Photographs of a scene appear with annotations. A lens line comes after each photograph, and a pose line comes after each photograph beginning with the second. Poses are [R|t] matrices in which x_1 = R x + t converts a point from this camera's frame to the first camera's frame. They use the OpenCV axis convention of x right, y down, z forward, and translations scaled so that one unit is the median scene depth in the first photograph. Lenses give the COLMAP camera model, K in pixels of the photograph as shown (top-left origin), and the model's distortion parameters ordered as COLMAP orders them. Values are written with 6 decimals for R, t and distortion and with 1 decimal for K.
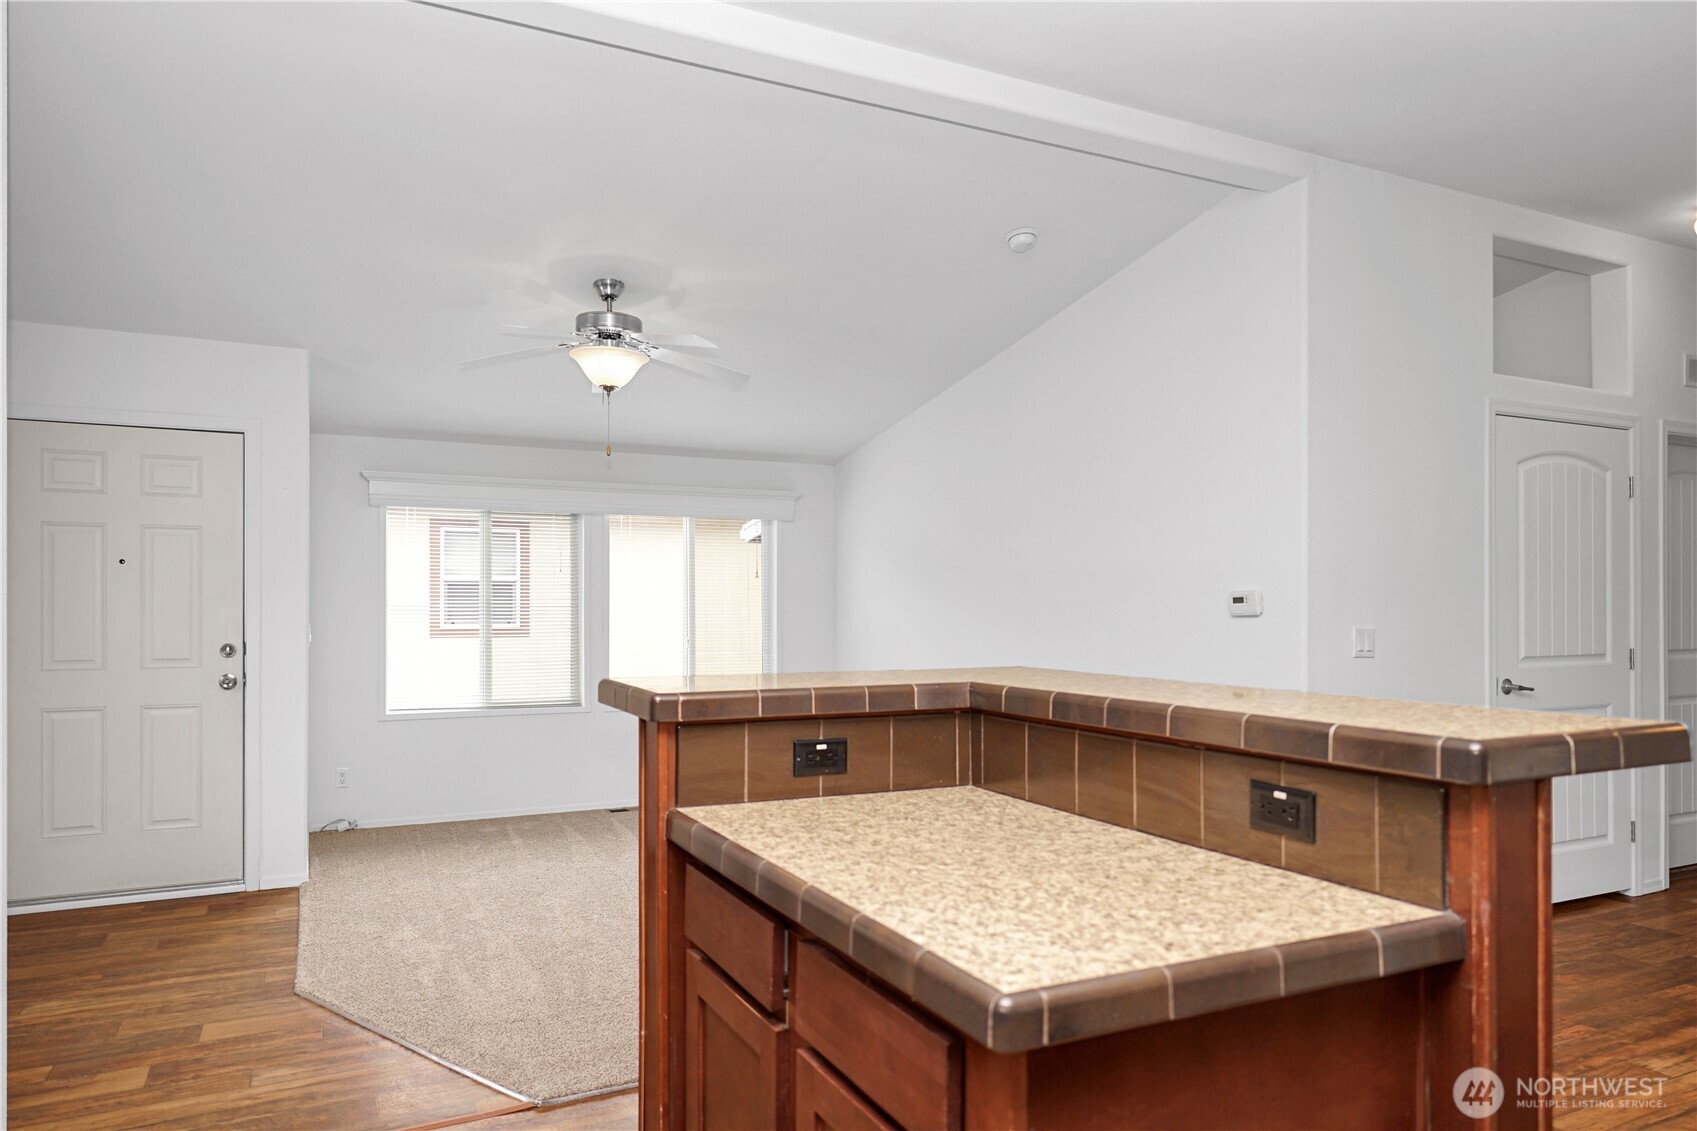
lens RADIAL K [[1082.2, 0, 850.2], [0, 1082.2, 574.1], [0, 0, 1]] dist [0.004723, -0.002713]
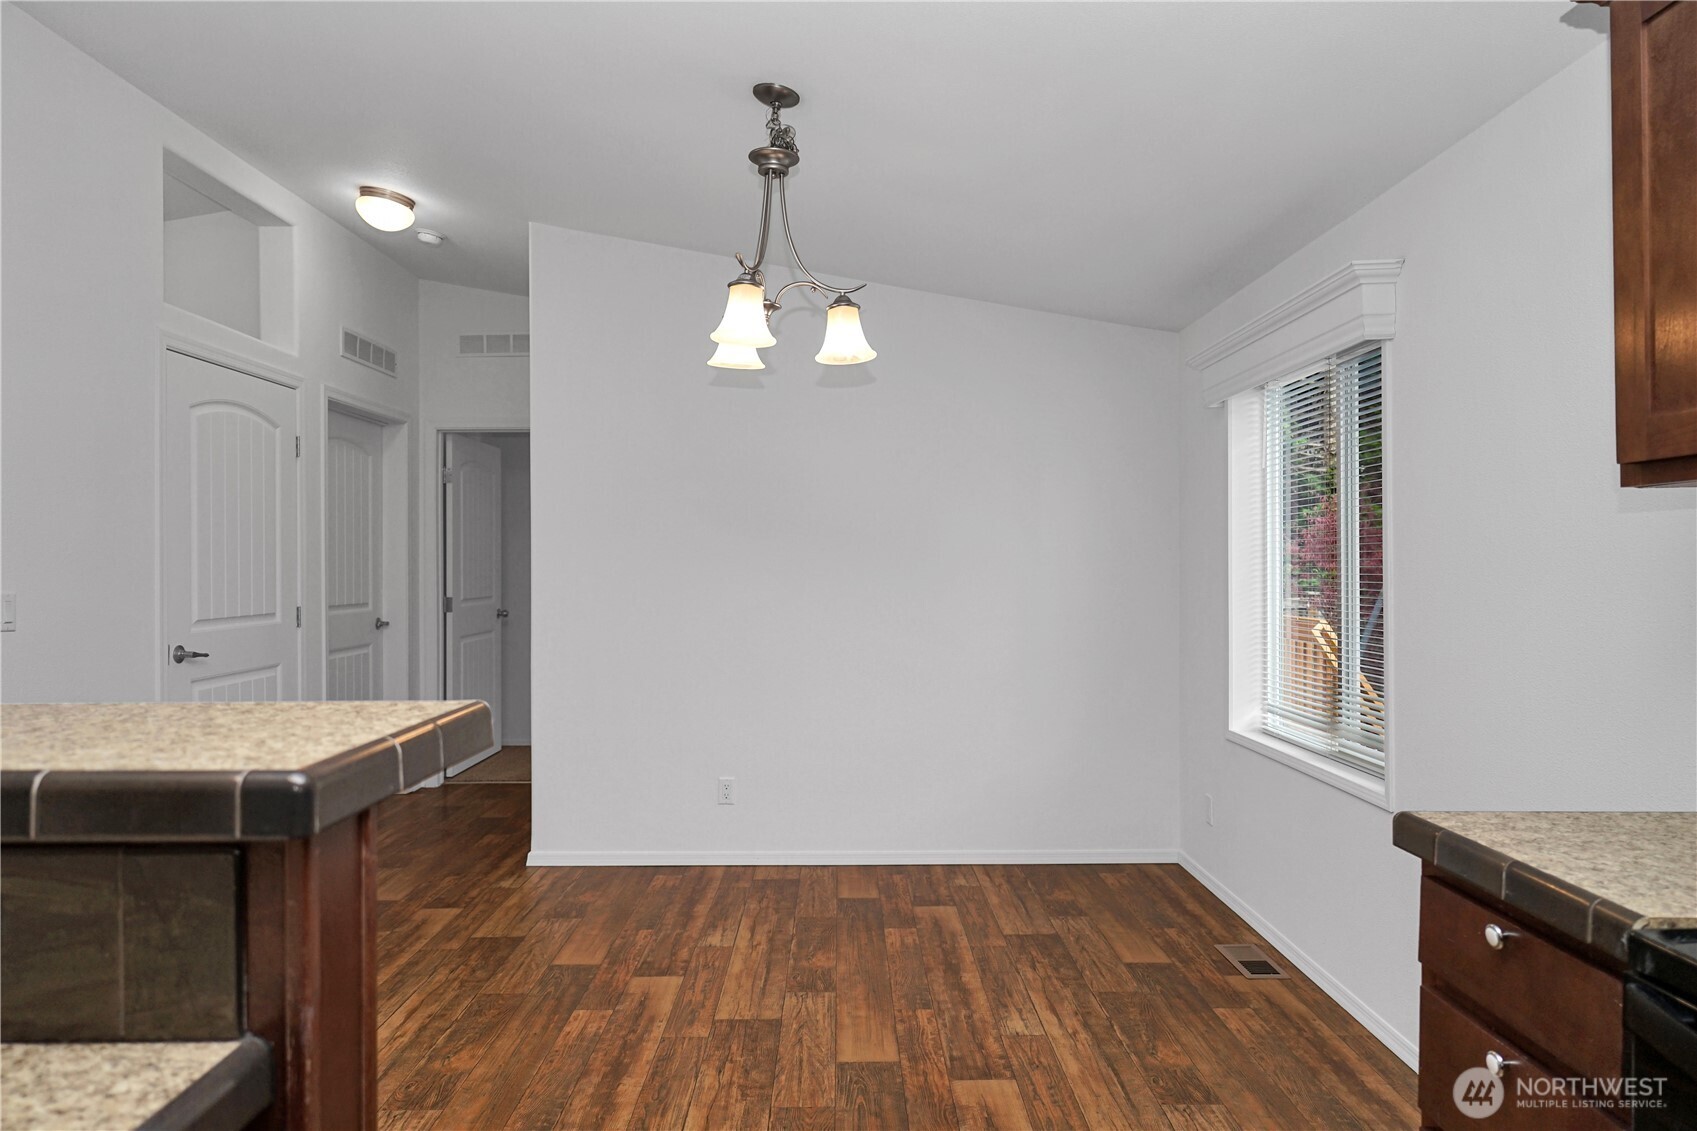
lens RADIAL K [[1082.2, 0, 850.2], [0, 1082.2, 574.1], [0, 0, 1]] dist [0.004723, -0.002713]
pose [[0.429250, -0.007645, 0.903153, 0.119892], [-0.027802, 0.999378, 0.021673, 0.009070], [-0.902758, -0.034412, 0.428771, 0.398388]]
